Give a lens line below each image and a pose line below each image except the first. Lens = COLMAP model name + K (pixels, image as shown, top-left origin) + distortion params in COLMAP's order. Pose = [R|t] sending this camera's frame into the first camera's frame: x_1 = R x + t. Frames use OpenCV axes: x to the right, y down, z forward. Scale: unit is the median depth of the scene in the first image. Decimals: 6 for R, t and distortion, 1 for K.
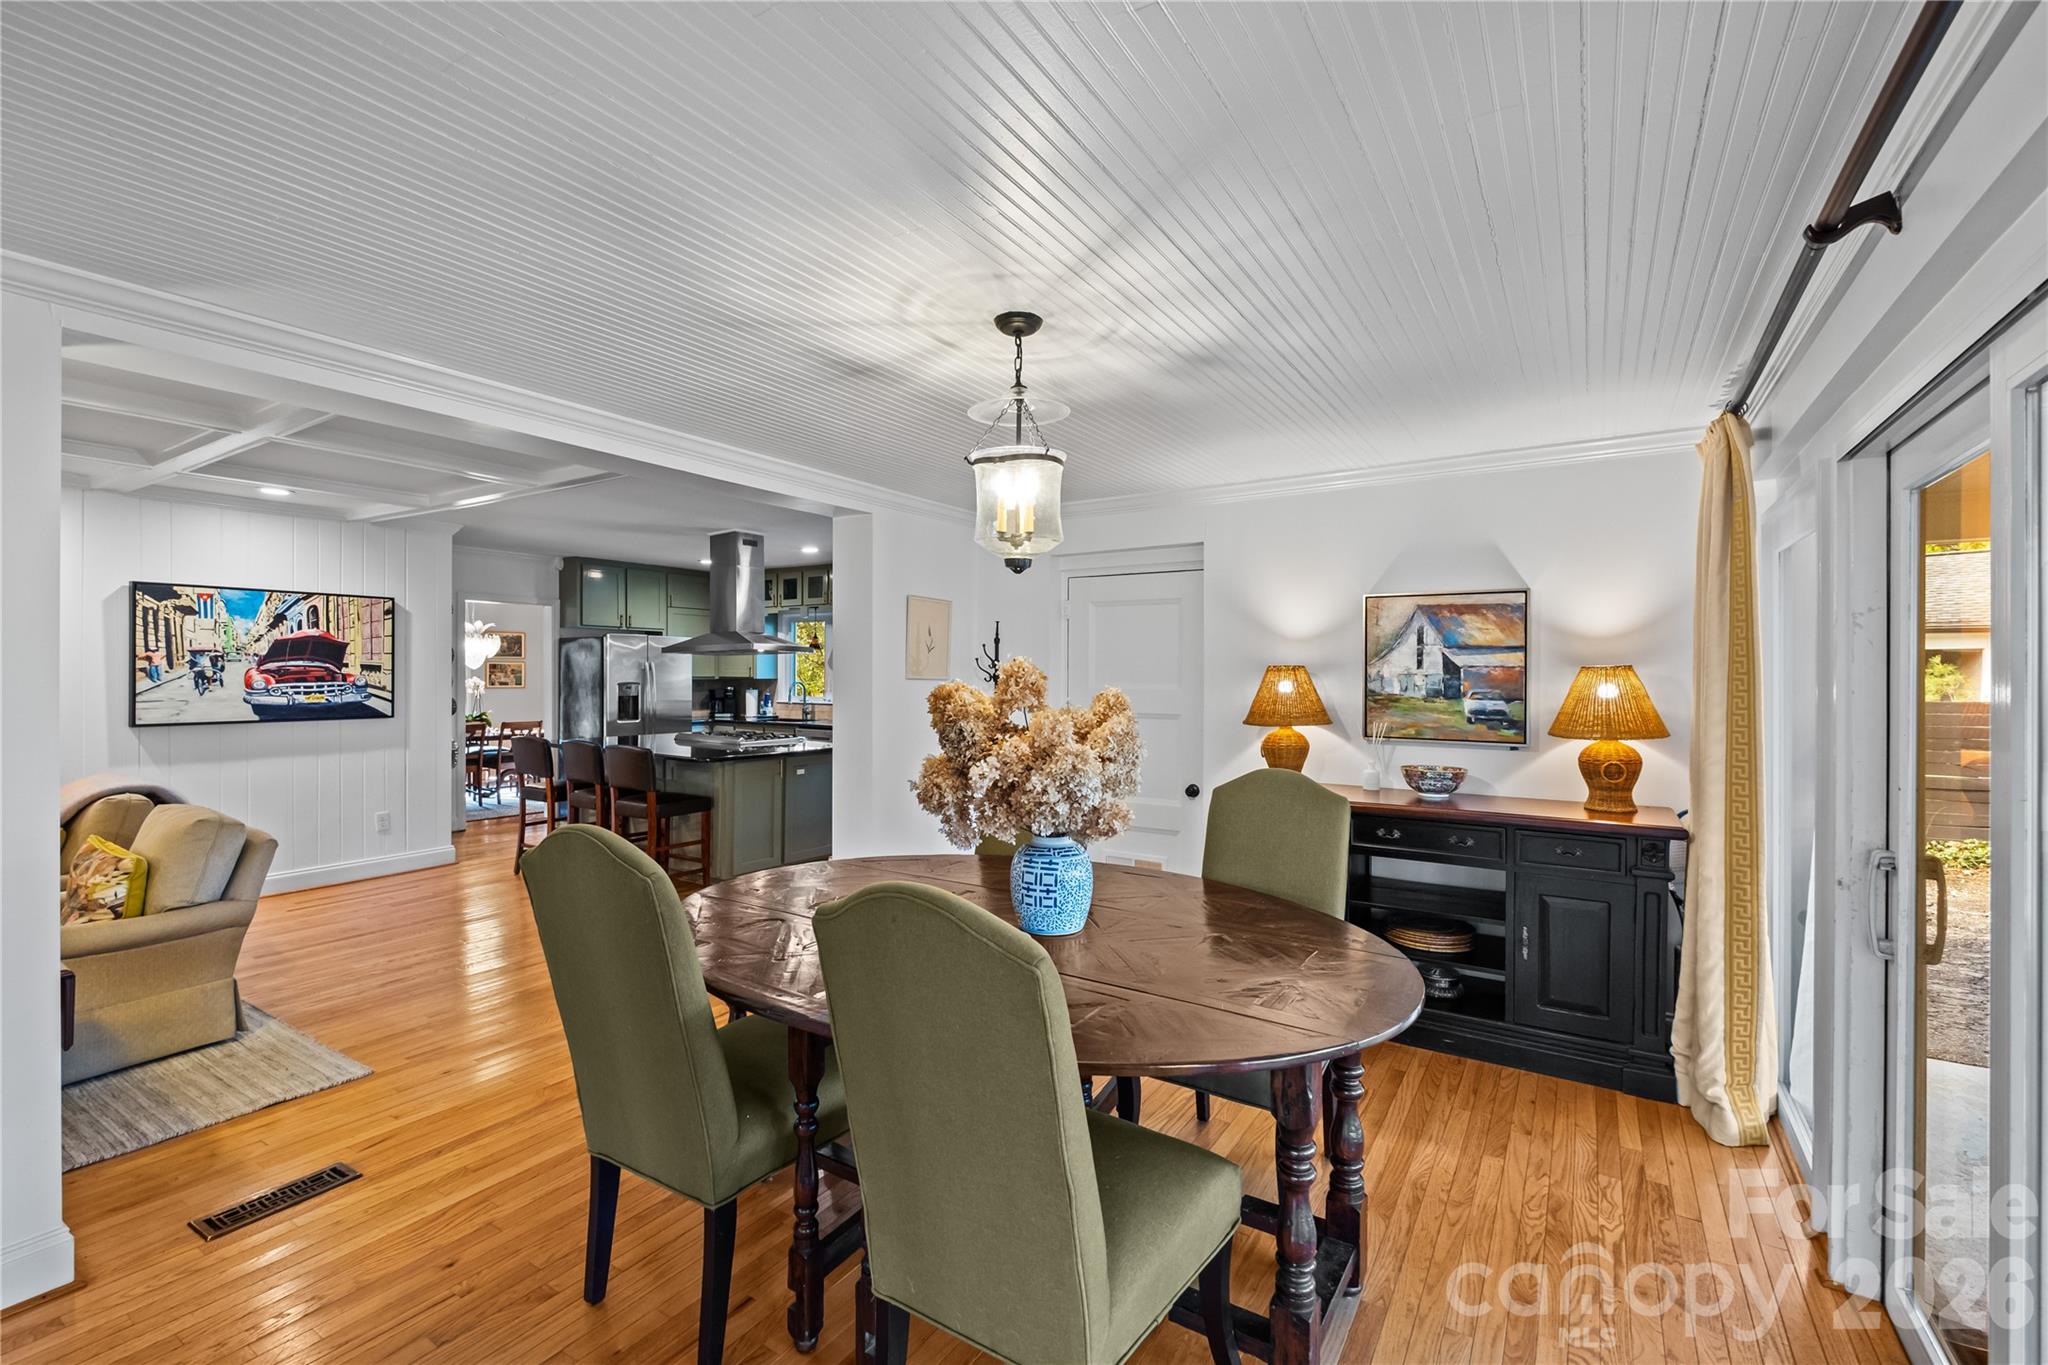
lens RADIAL K [[889.8, 0, 1025.3], [0, 889.8, 672.8], [0, 0, 1]] dist [0.003886, -0.005180]
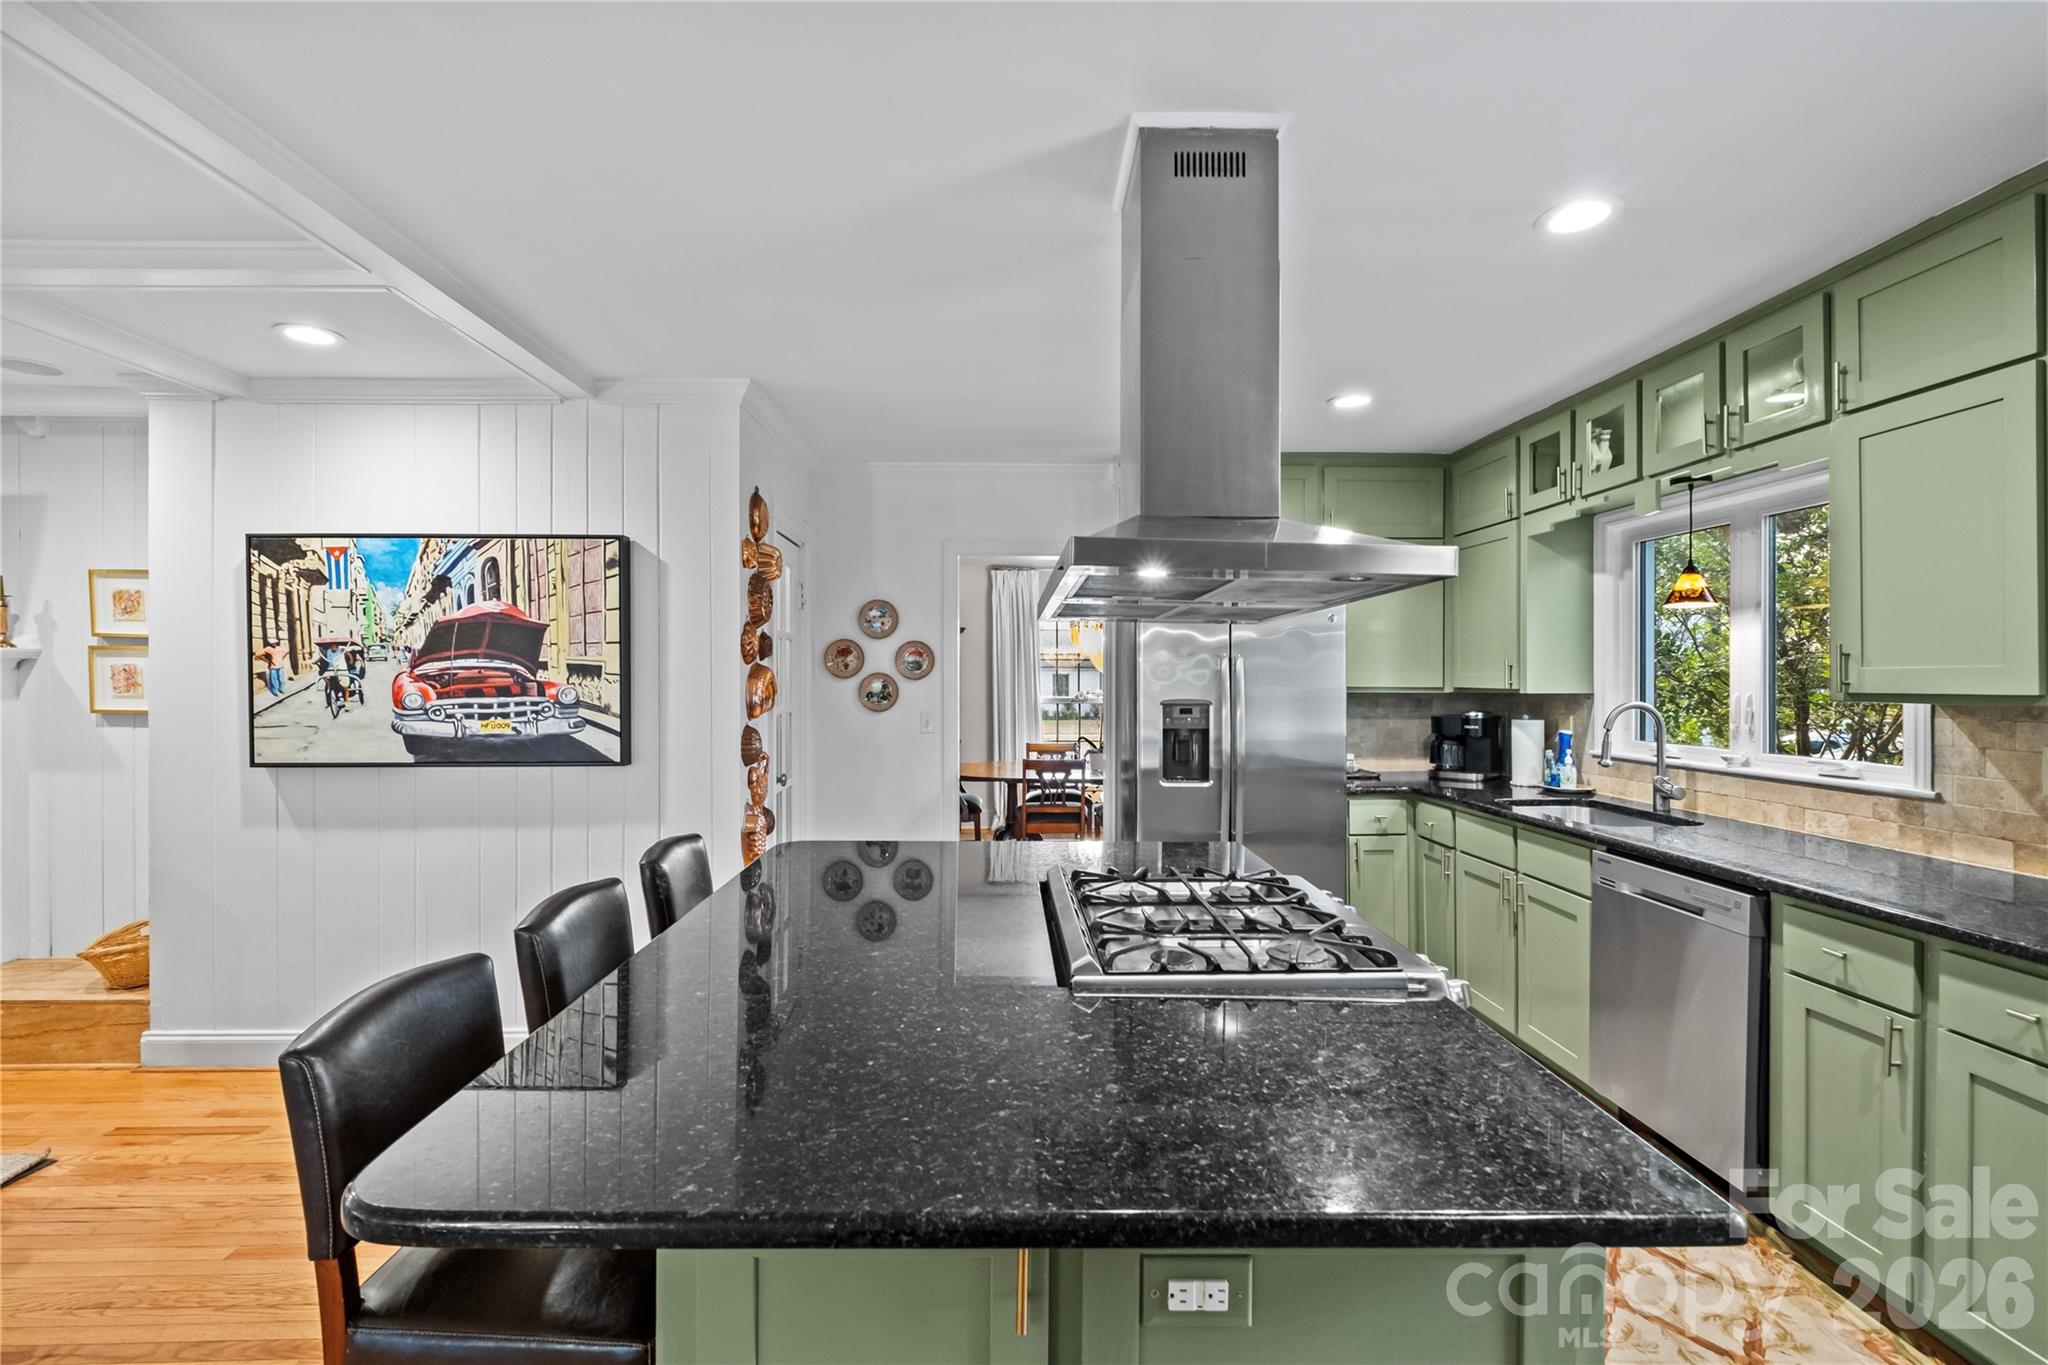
lens RADIAL K [[889.8, 0, 1011.2], [0, 889.8, 682.1], [0, 0, 1]] dist [0.003886, -0.005180]
pose [[0.555700, 0.003292, -0.831376, -0.166085], [0.000893, 0.999989, 0.004556, -0.001105], [0.831382, -0.003274, 0.555691, 0.992950]]
